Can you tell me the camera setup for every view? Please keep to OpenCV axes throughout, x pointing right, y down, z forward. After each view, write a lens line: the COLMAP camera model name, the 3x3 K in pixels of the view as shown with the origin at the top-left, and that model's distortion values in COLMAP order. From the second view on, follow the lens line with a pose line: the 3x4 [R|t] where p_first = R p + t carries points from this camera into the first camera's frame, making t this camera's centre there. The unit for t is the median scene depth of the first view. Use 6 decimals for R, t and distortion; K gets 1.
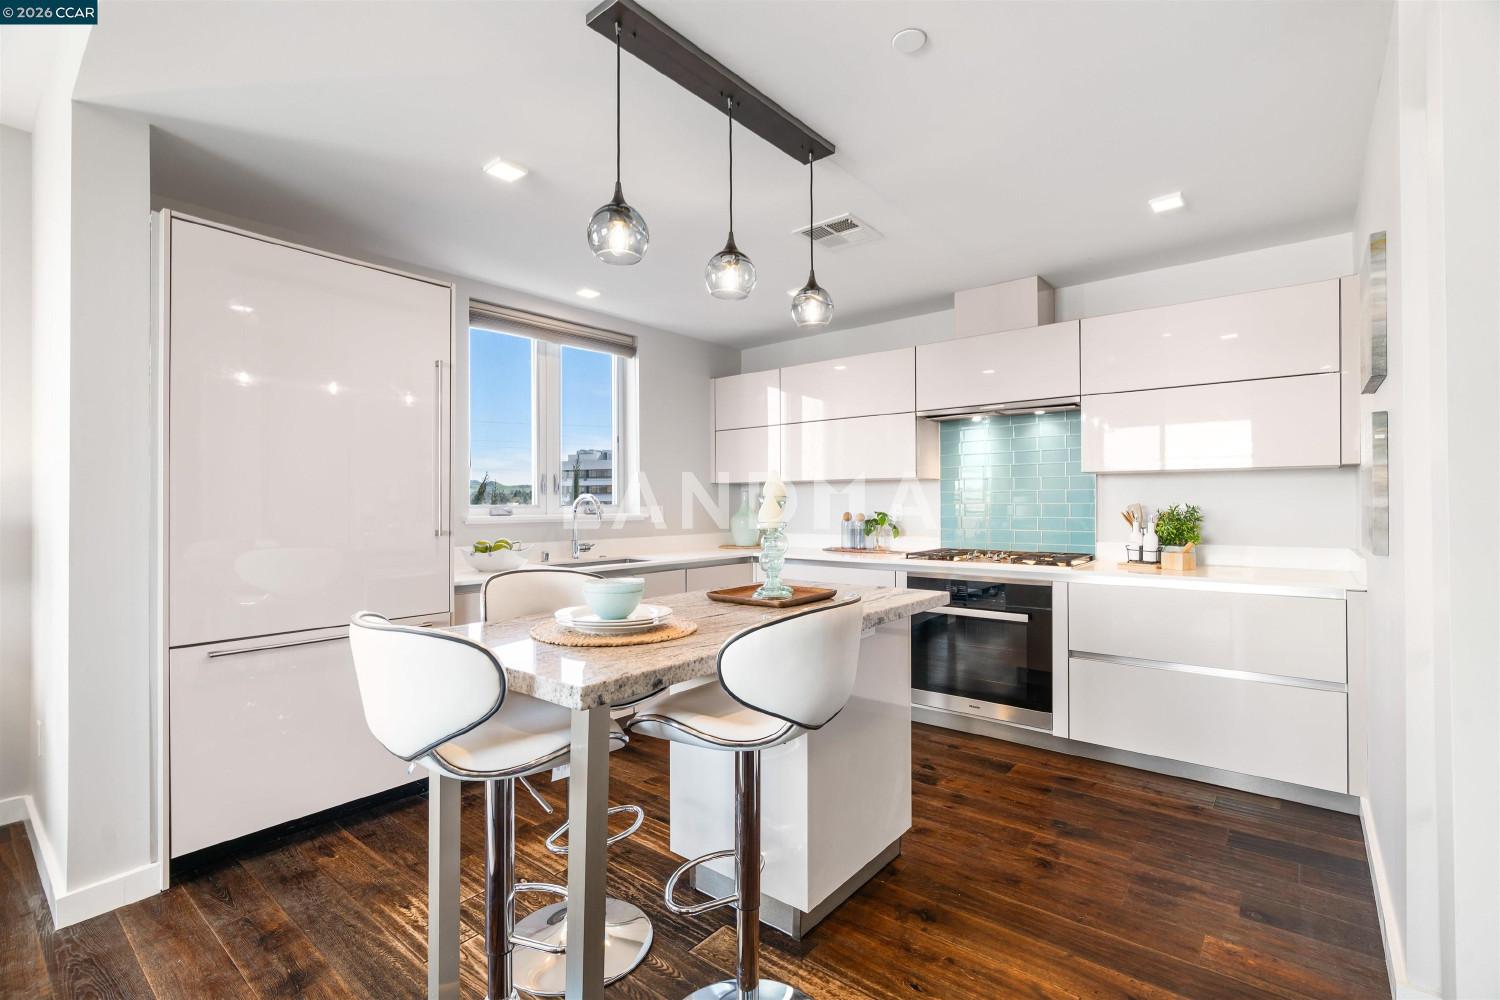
lens RADIAL K [[687.6, 0, 734.8], [0, 687.6, 502.3], [0, 0, 1]] dist [-0.004890, 0.003373]
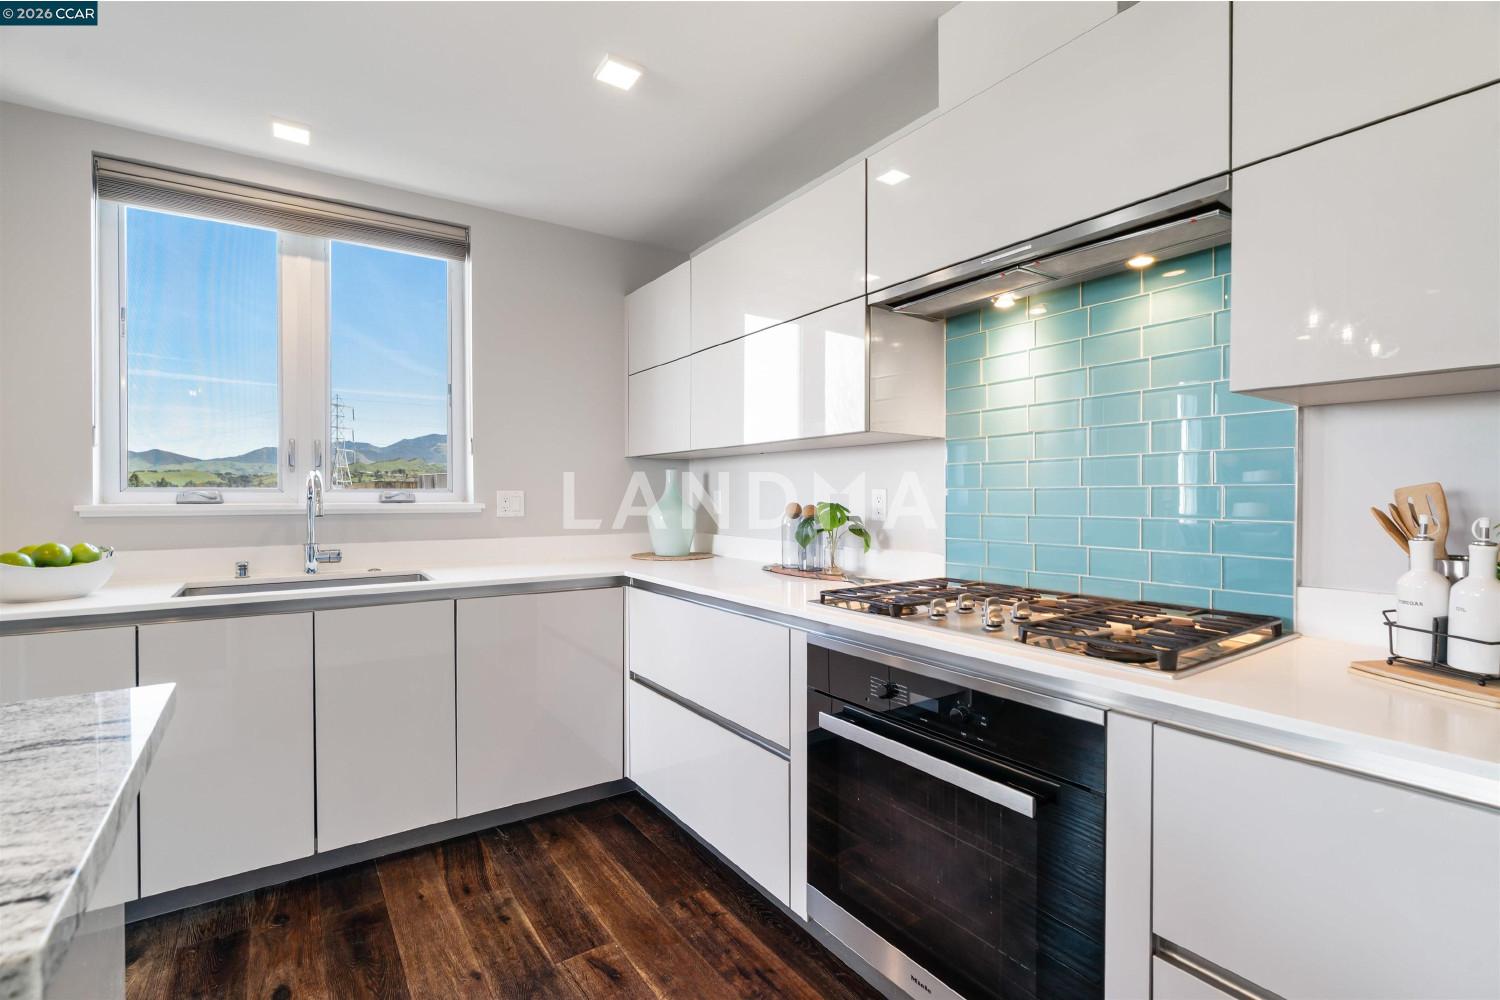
lens RADIAL K [[687.6, 0, 731.2], [0, 687.6, 497.2], [0, 0, 1]] dist [-0.004890, 0.003373]
pose [[0.959640, 0.005763, -0.281173, 0.318937], [-0.003689, 0.999962, 0.007904, 0.006822], [0.281208, -0.006547, 0.959625, 0.526642]]
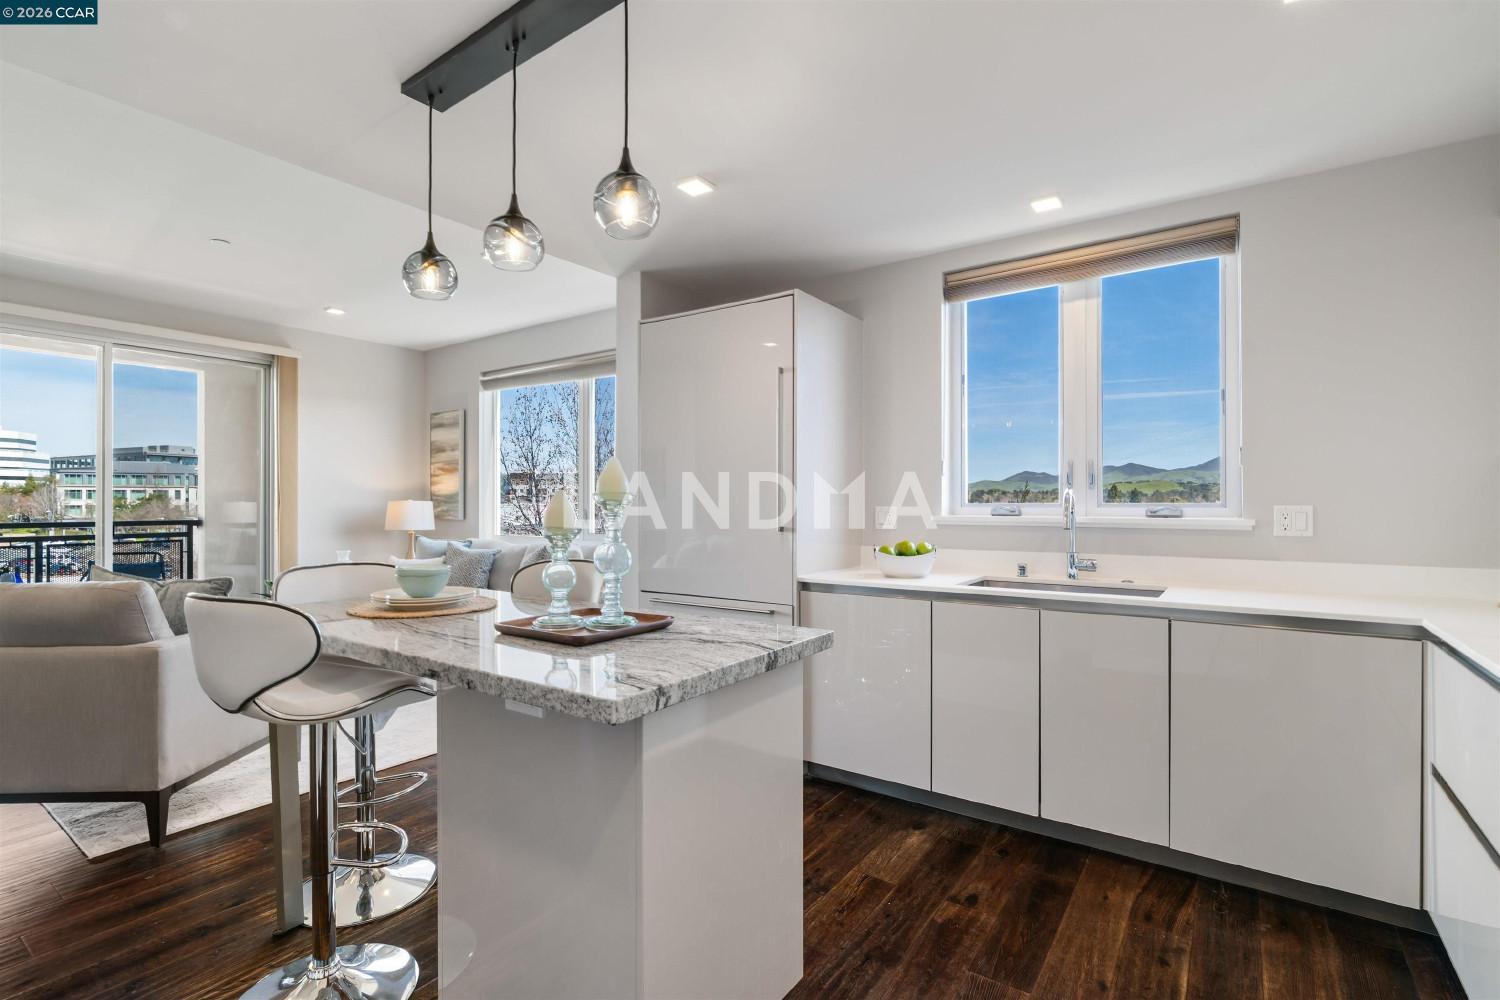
lens RADIAL K [[687.6, 0, 759.9], [0, 687.6, 500.6], [0, 0, 1]] dist [-0.004890, 0.003373]
pose [[0.094785, 0.000719, -0.995497, 0.460065], [0.003908, 0.999992, 0.001094, -0.000861], [0.995490, -0.003994, 0.094782, 0.633378]]
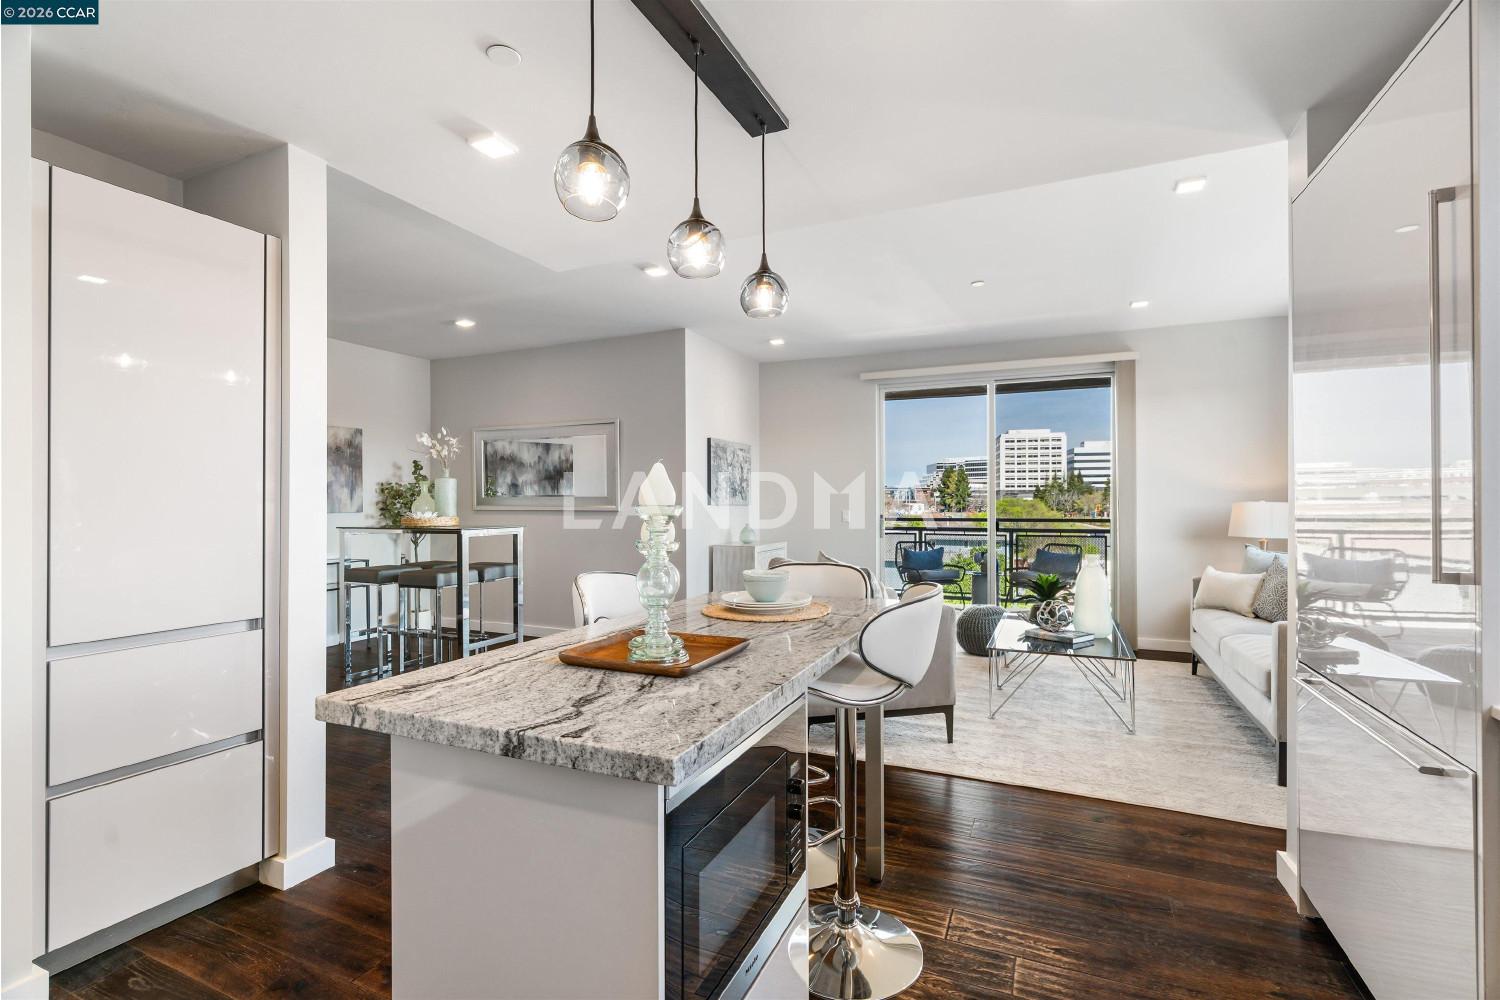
lens RADIAL K [[687.6, 0, 763.2], [0, 687.6, 499.8], [0, 0, 1]] dist [-0.004890, 0.003373]
pose [[-0.956236, 0.006457, -0.292526, 0.070768], [0.008397, 0.999950, -0.005375, -0.007750], [0.292476, -0.007596, -0.956243, 0.965360]]
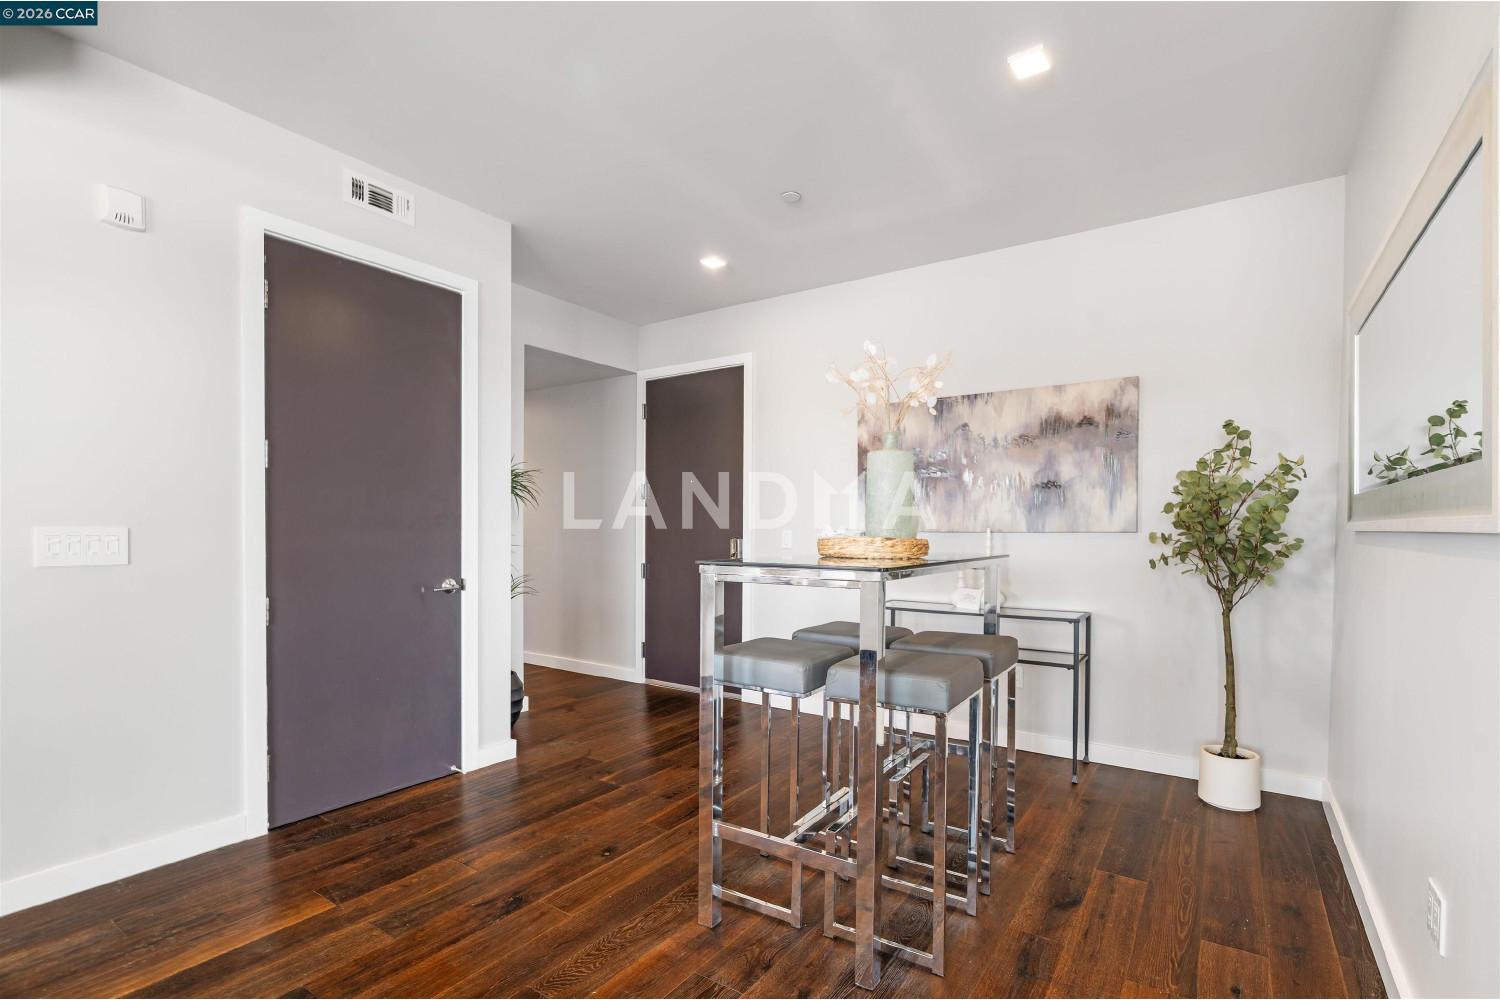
lens RADIAL K [[687.6, 0, 778.2], [0, 687.6, 533.3], [0, 0, 1]] dist [-0.004890, 0.003373]
pose [[-0.110852, -0.003838, 0.993829, -0.298163], [-0.011296, 0.999933, 0.002602, 0.008285], [-0.993773, -0.010938, -0.110888, -0.276280]]
